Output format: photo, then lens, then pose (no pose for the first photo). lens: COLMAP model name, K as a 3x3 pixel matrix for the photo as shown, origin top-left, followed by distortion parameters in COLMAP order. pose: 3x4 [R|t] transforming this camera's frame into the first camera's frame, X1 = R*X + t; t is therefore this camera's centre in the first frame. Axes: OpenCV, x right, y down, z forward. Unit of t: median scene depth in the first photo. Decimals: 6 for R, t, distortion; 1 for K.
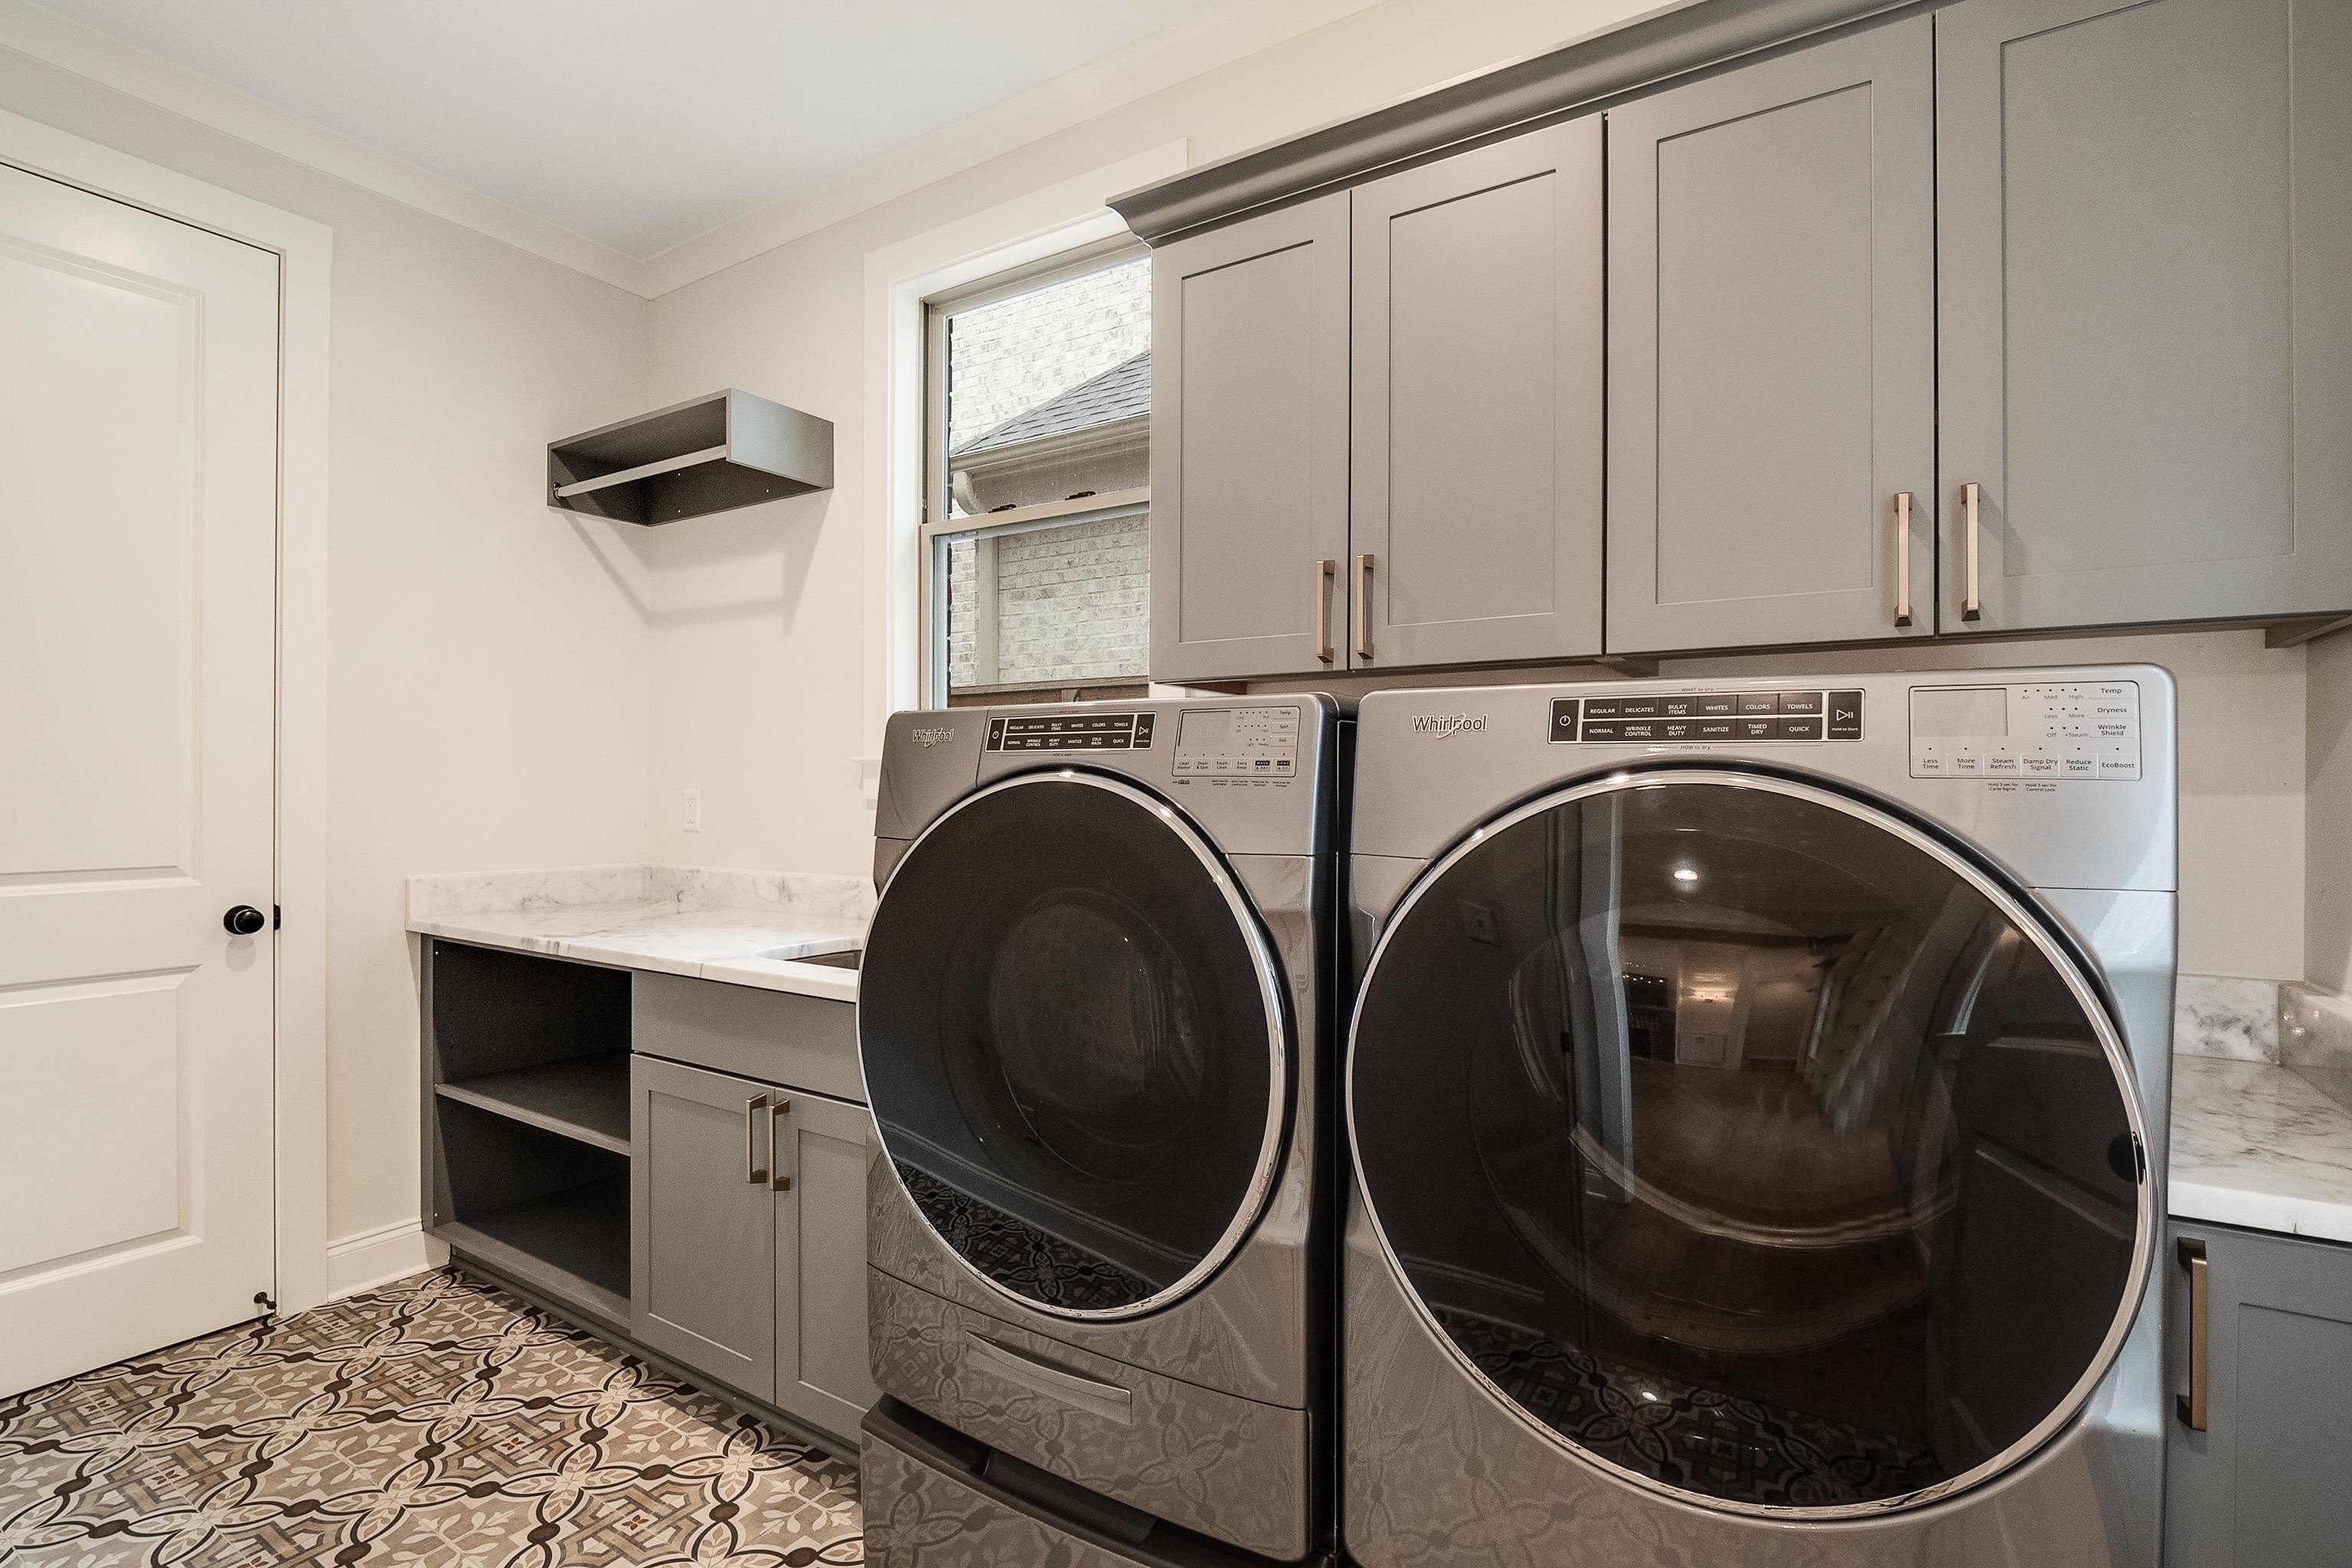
lens RADIAL K [[1133.7, 0, 1188.7], [0, 1133.7, 781.9], [0, 0, 1]] dist [0.002761, -0.001727]
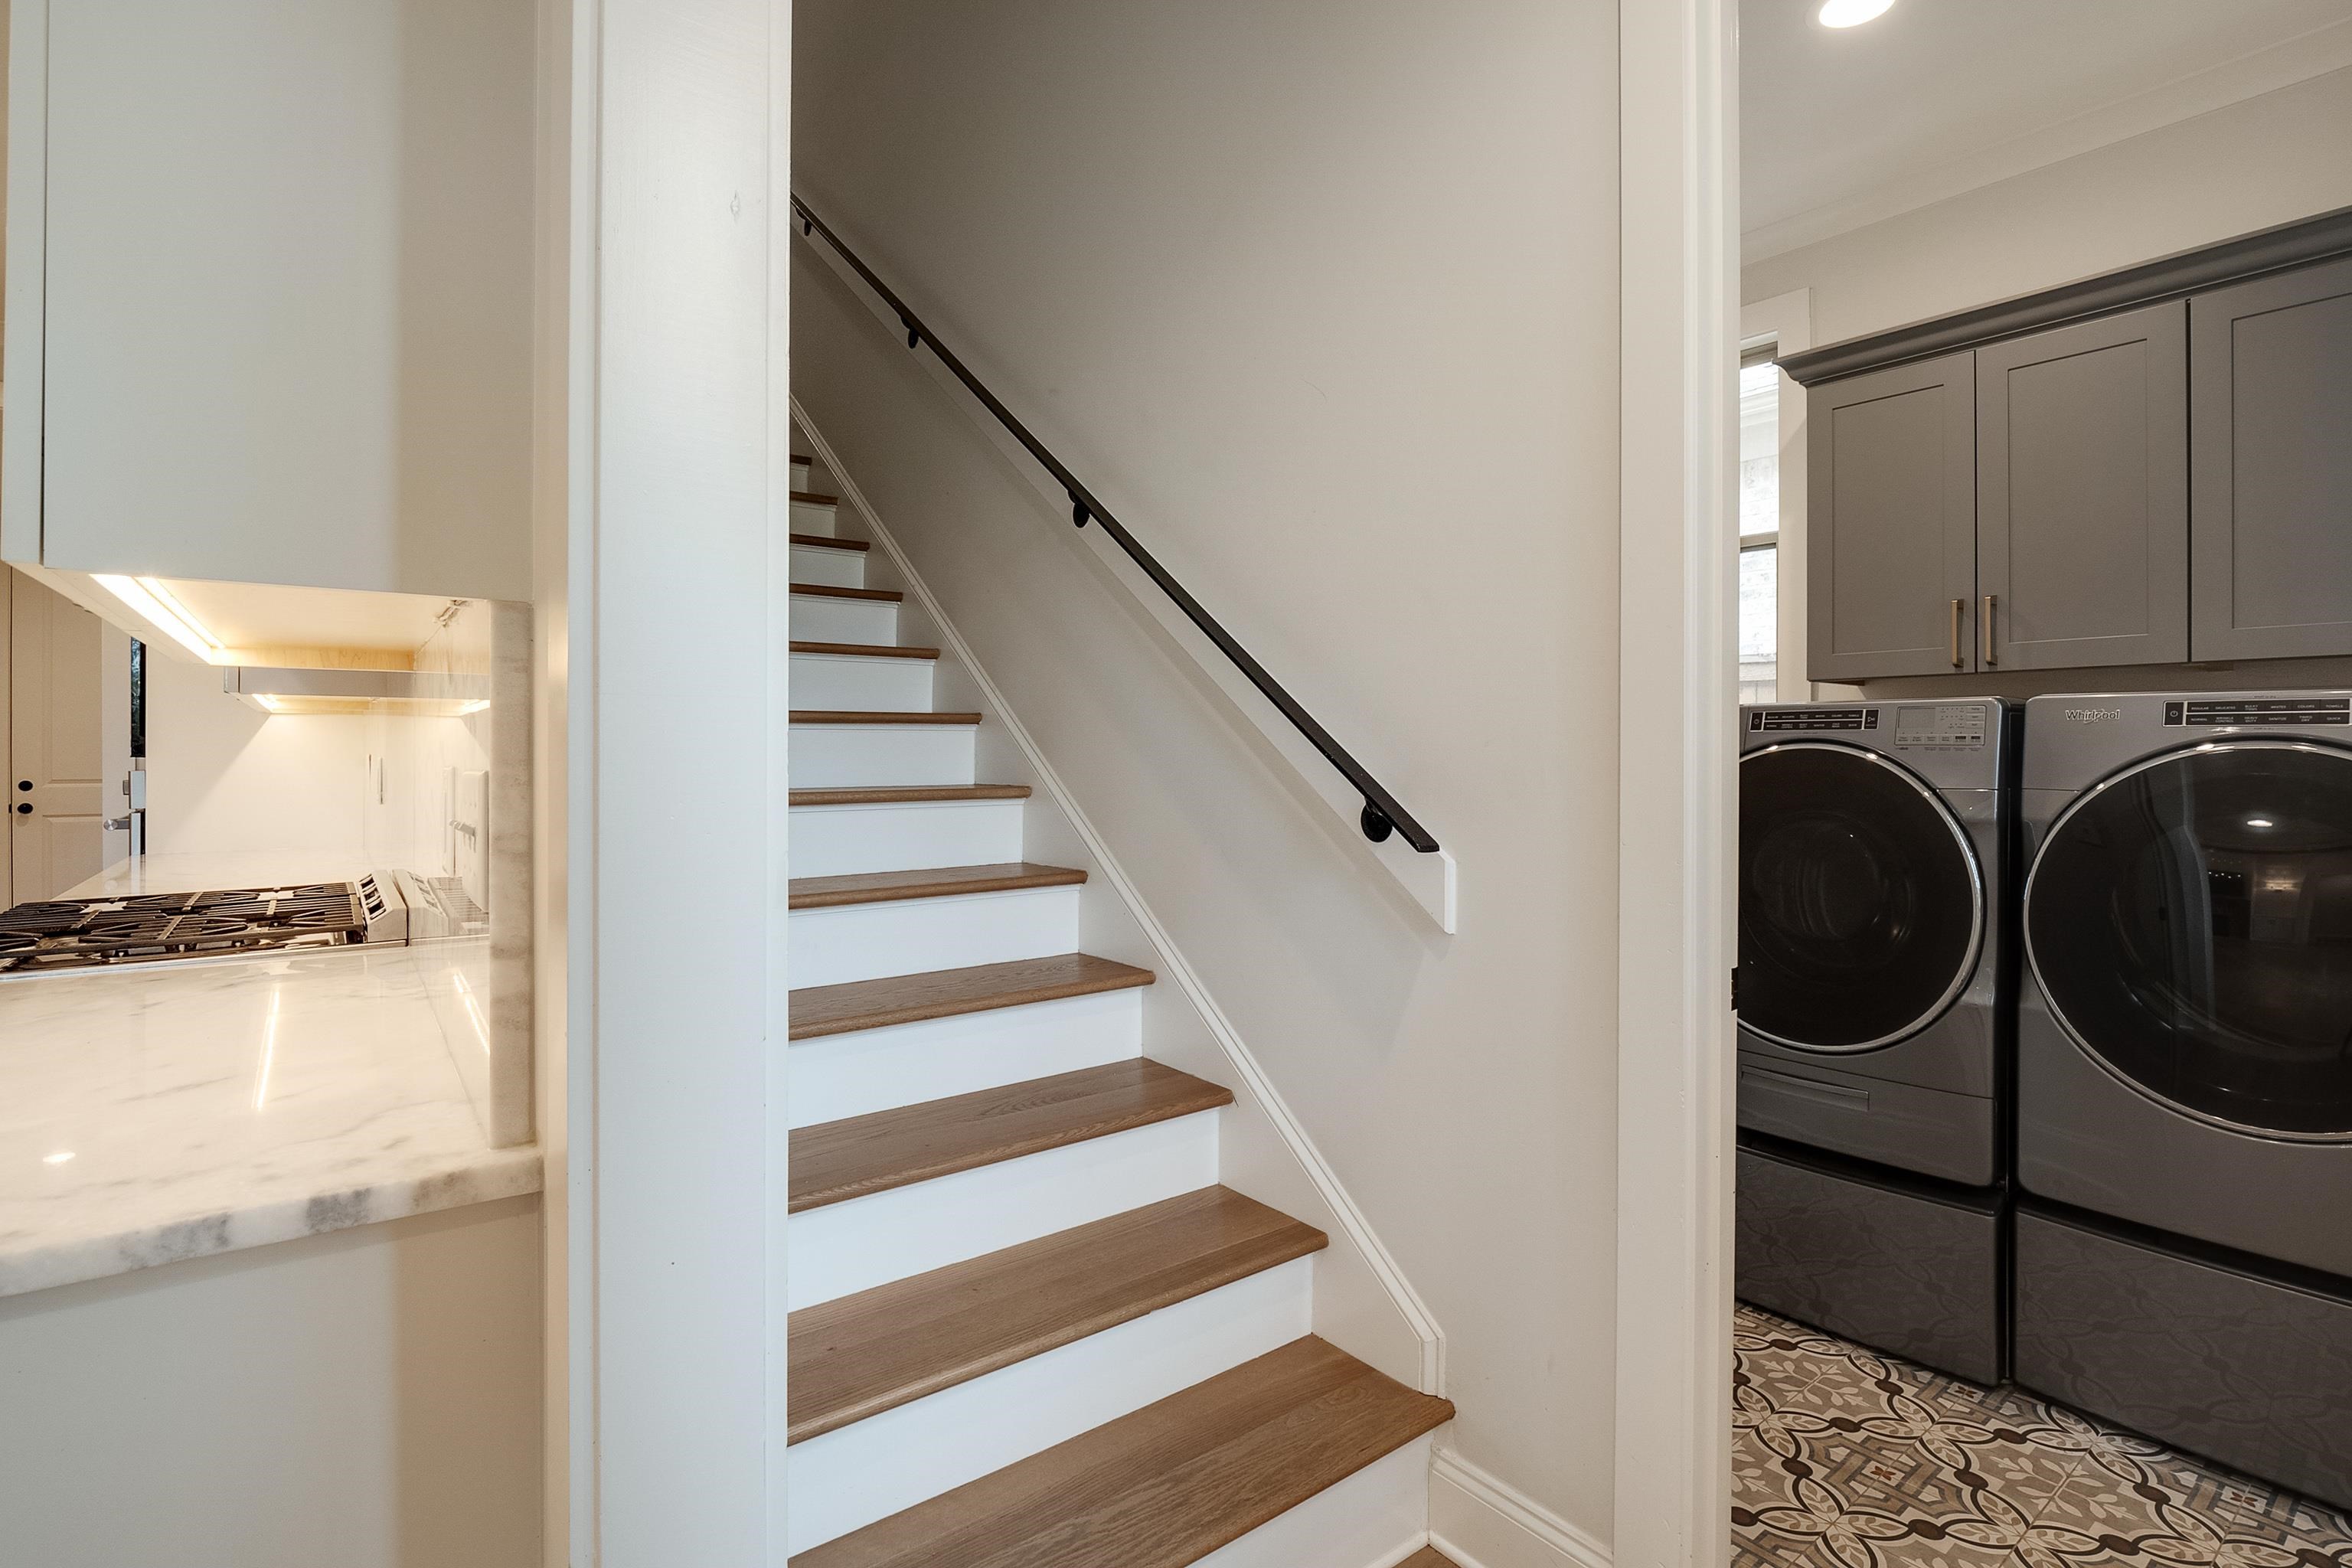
lens RADIAL K [[1133.7, 0, 1211.3], [0, 1133.7, 750.2], [0, 0, 1]] dist [0.002761, -0.001727]
pose [[0.944321, -0.004568, -0.328993, -0.446450], [0.005166, 0.999986, 0.000943, -0.004837], [0.328984, -0.002590, 0.944332, -1.036766]]
